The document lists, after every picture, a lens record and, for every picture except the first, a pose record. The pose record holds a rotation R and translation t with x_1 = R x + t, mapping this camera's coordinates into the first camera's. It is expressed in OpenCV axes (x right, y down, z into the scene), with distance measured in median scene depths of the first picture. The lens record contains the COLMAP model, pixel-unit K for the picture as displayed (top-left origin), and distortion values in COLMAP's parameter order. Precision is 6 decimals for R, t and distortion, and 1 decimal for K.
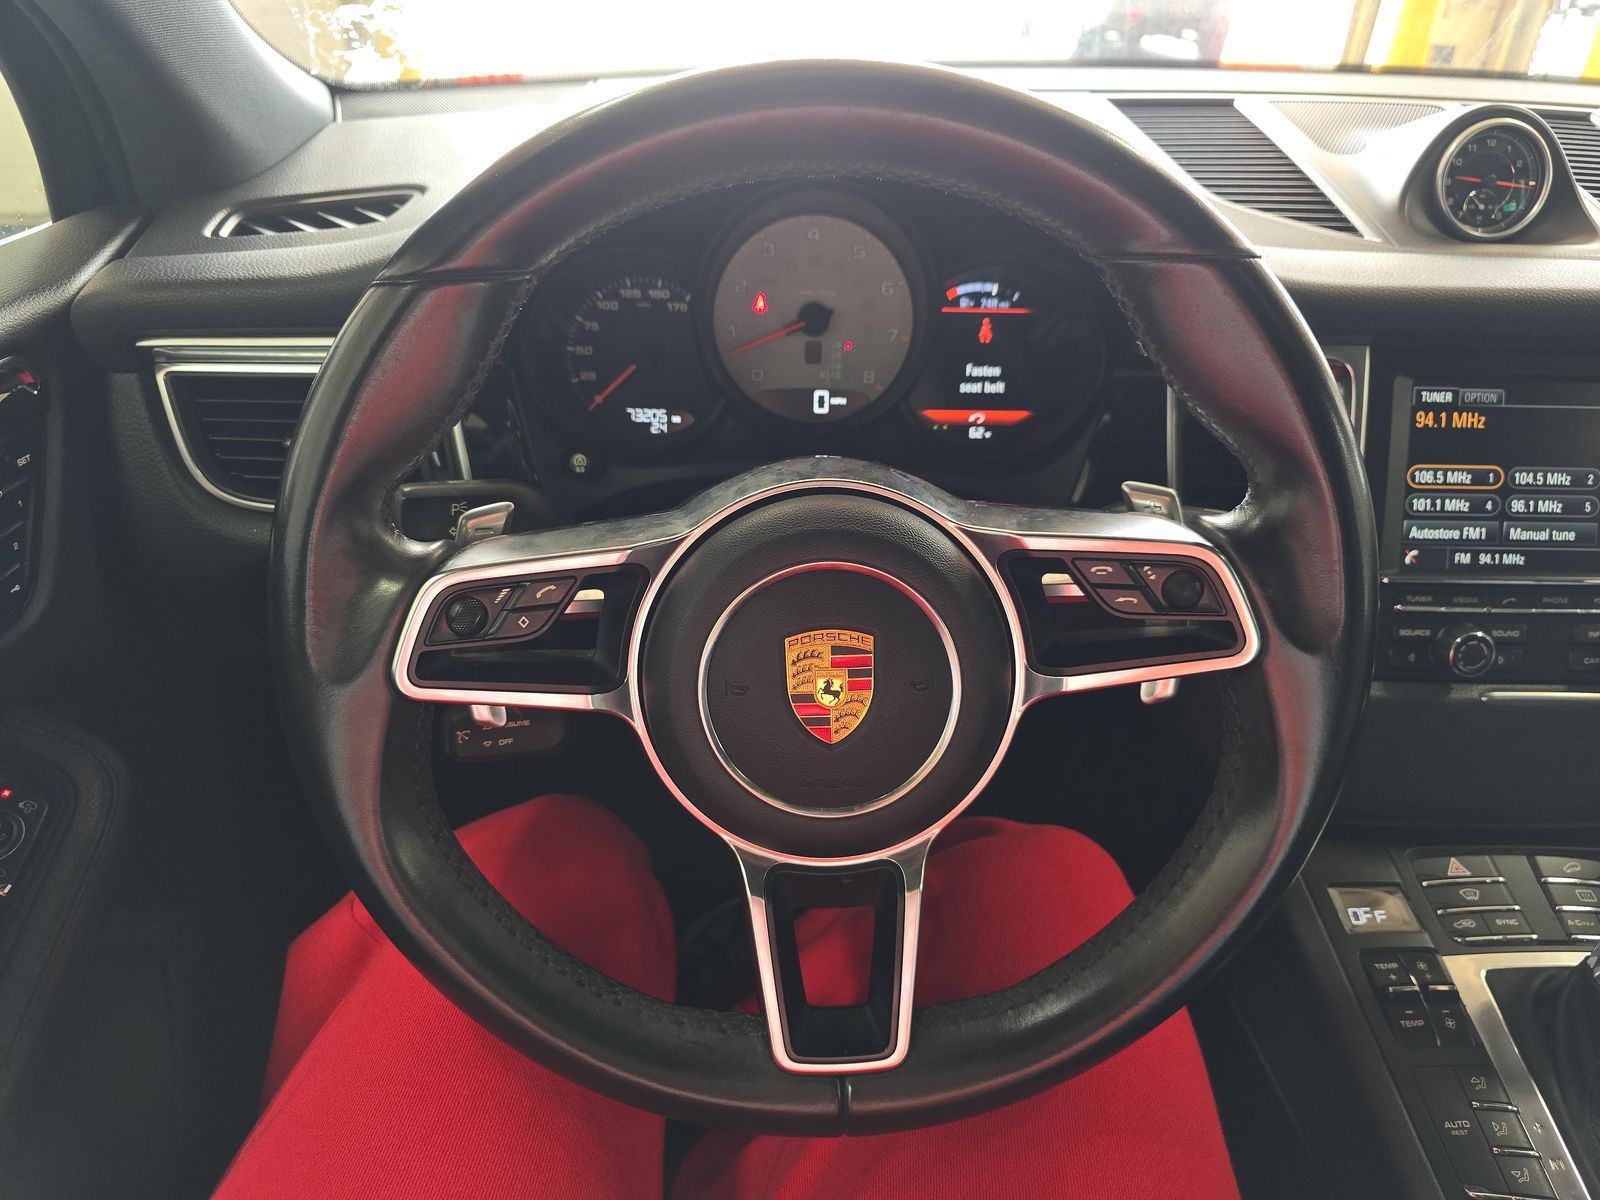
lens RADIAL K [[1080.9, 0, 795.2], [0, 1080.9, 599.0], [0, 0, 1]] dist [0.033240, -0.026747]
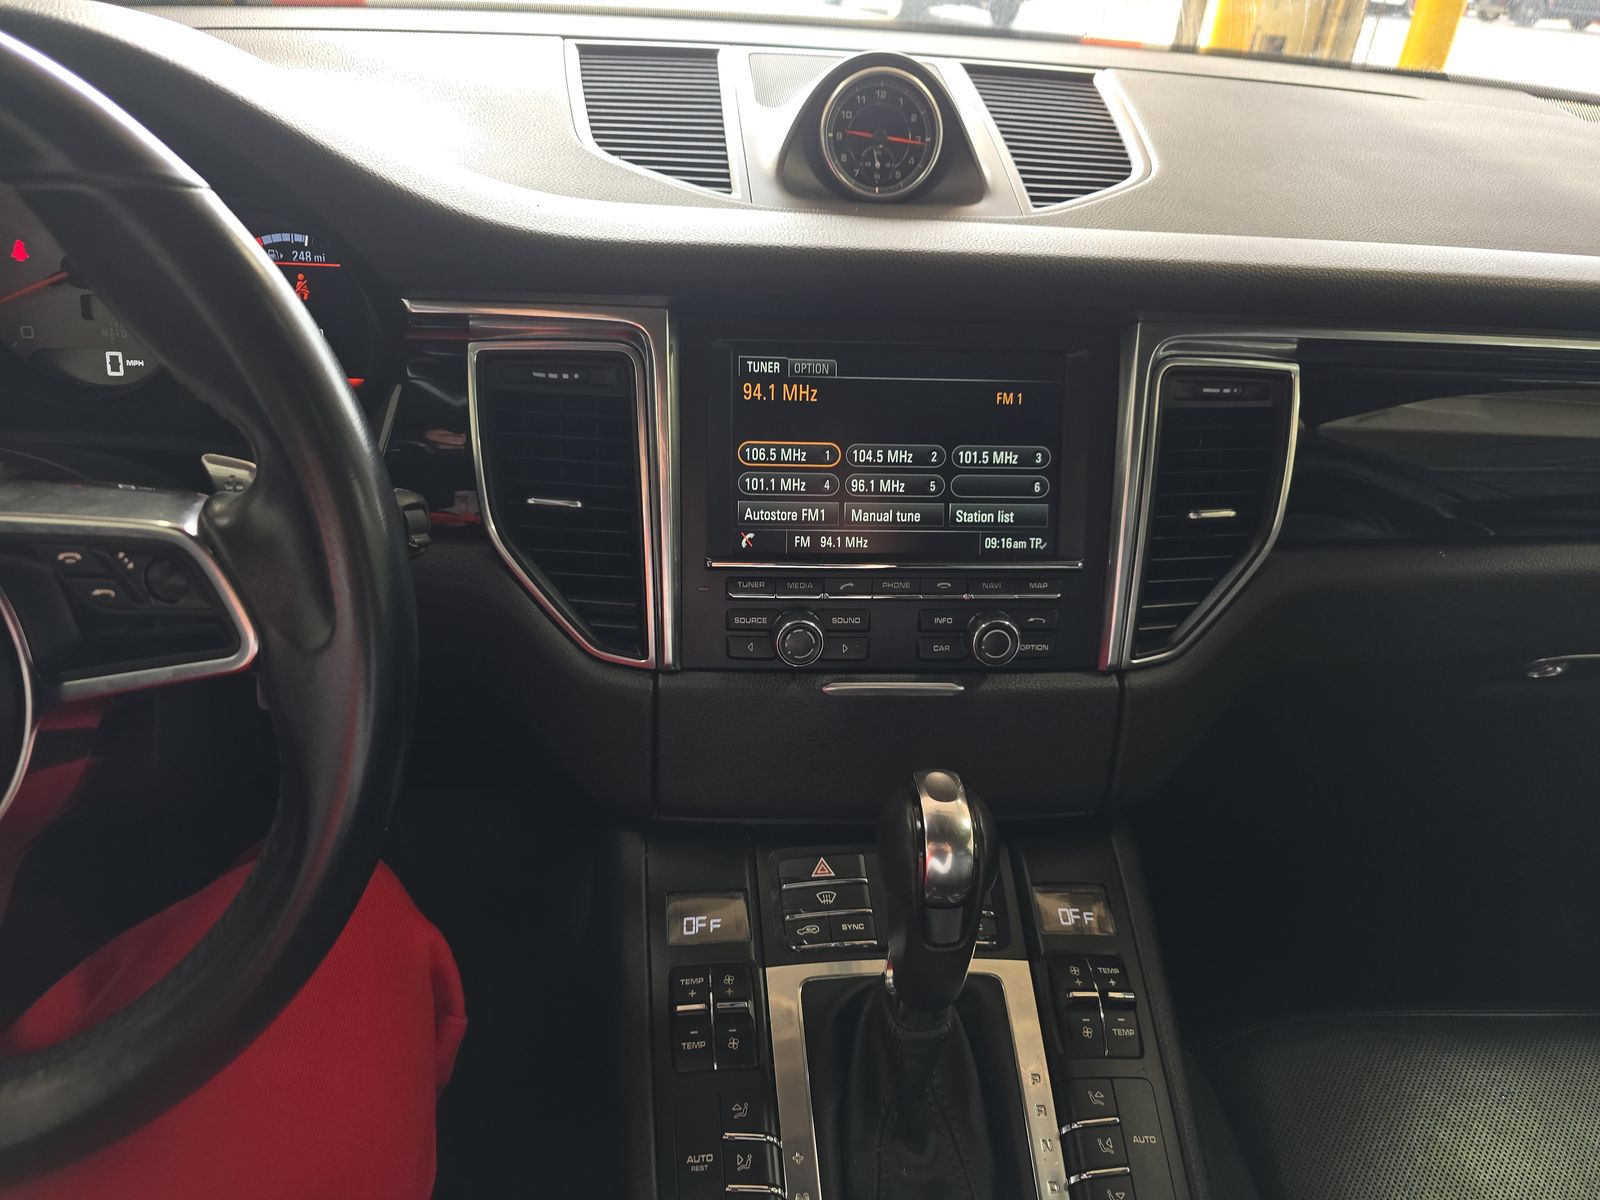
lens RADIAL K [[1080.9, 0, 803.9], [0, 1080.9, 603.6], [0, 0, 1]] dist [0.033240, -0.026747]
pose [[0.997777, -0.005910, 0.066378, 0.553577], [0.004418, 0.999735, 0.022601, -0.004997], [-0.066494, -0.022257, 0.997539, 0.074853]]
